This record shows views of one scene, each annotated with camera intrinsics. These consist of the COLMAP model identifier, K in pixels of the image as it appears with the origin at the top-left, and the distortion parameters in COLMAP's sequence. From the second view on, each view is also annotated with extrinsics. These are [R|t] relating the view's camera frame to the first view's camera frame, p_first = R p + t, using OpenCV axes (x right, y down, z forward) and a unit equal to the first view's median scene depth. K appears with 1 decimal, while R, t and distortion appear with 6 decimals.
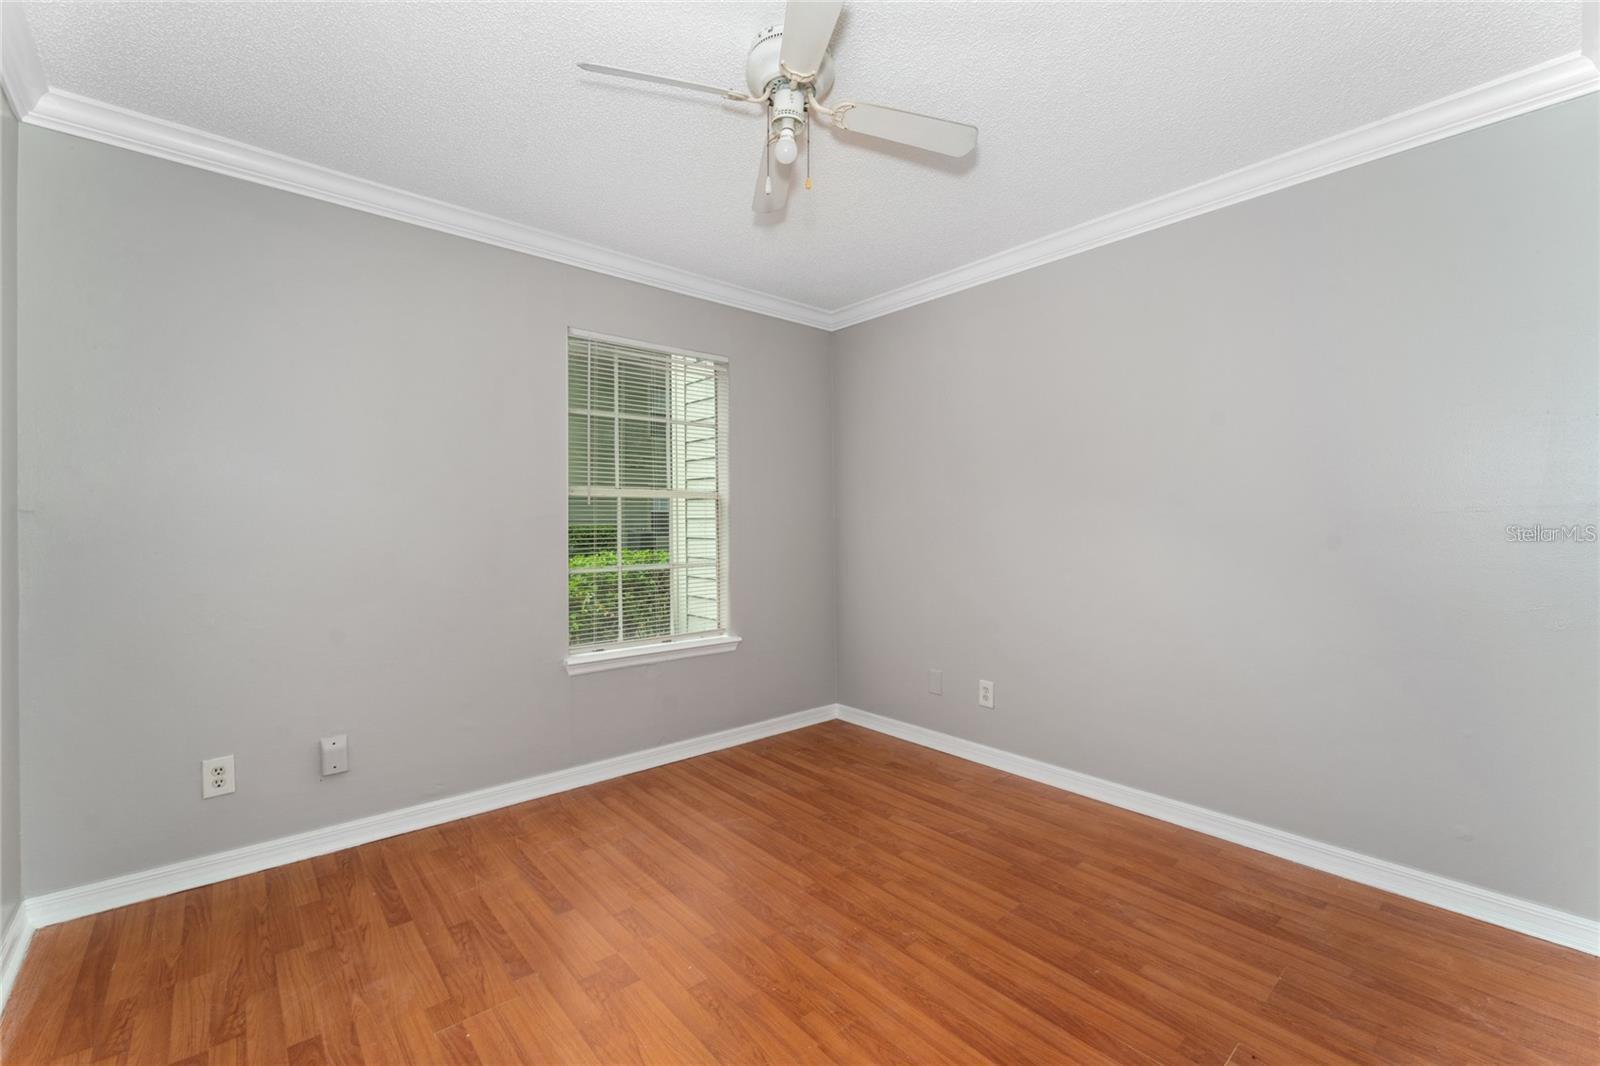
lens RADIAL K [[638.3, 0, 803.9], [0, 638.3, 522.0], [0, 0, 1]] dist [0.000361, 0.000030]
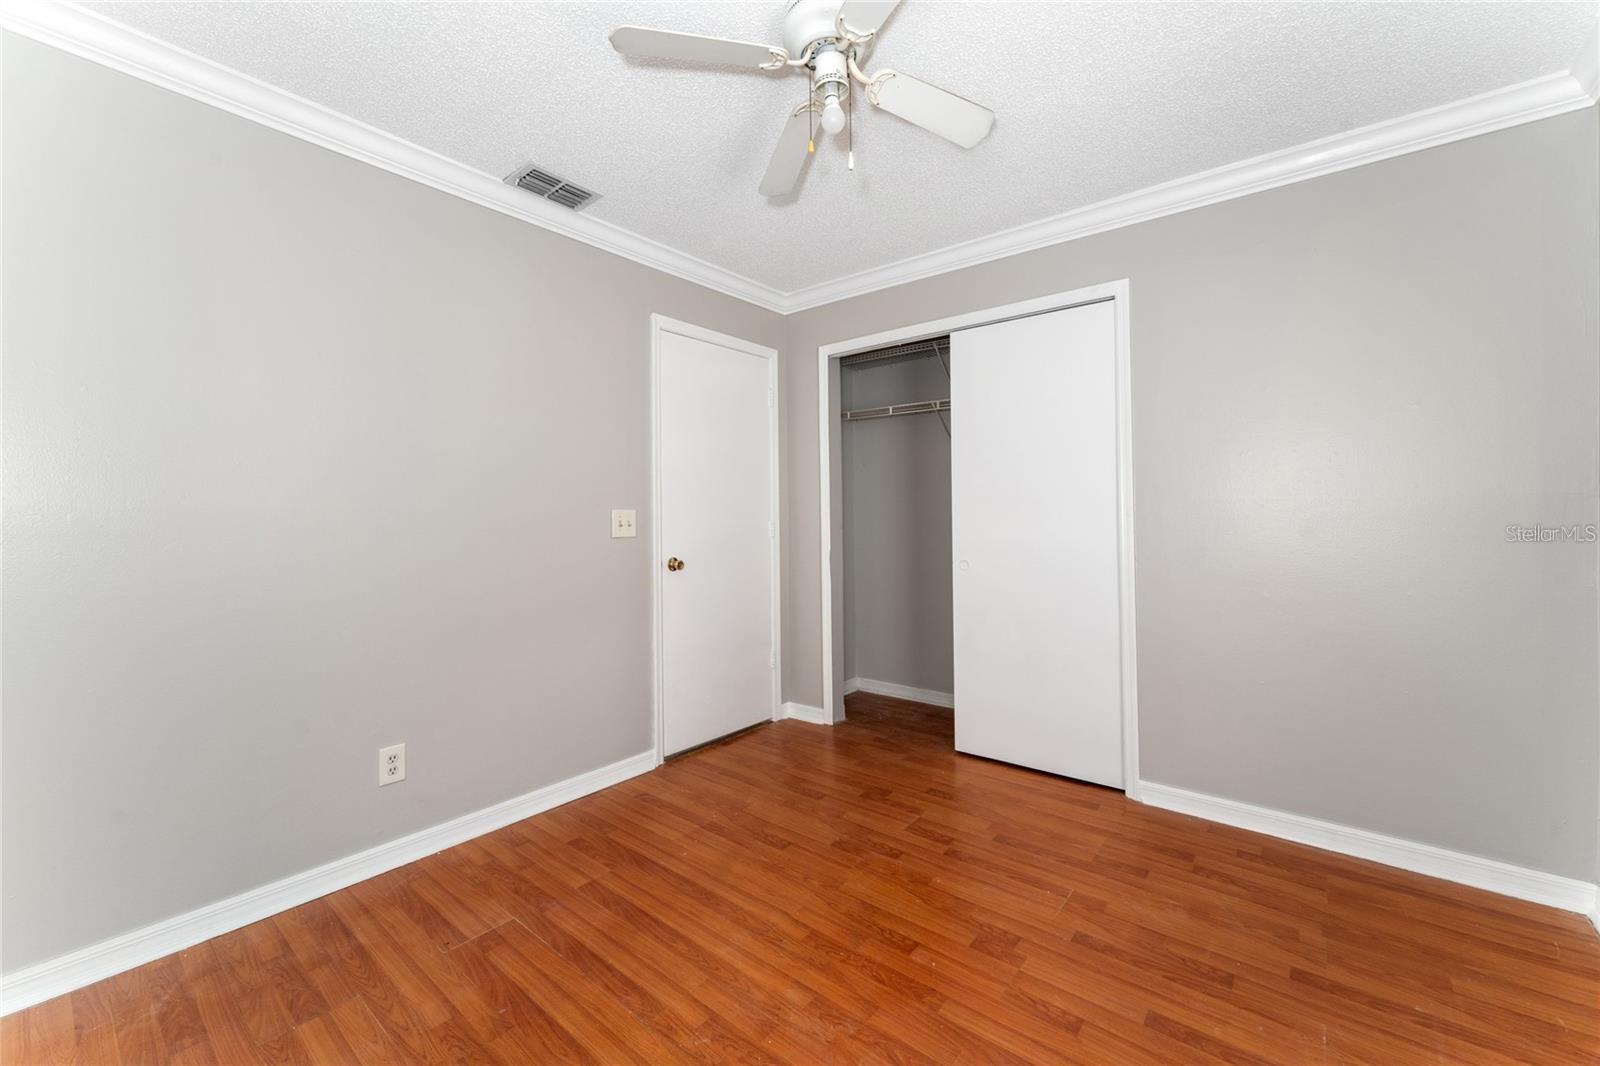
lens RADIAL K [[638.3, 0, 803.9], [0, 638.3, 522.0], [0, 0, 1]] dist [0.000361, 0.000030]
pose [[-0.984138, 0.010135, -0.177115, 0.190294], [0.009187, 0.999939, 0.006171, 0.006269], [0.177166, 0.004446, -0.984171, 1.968603]]
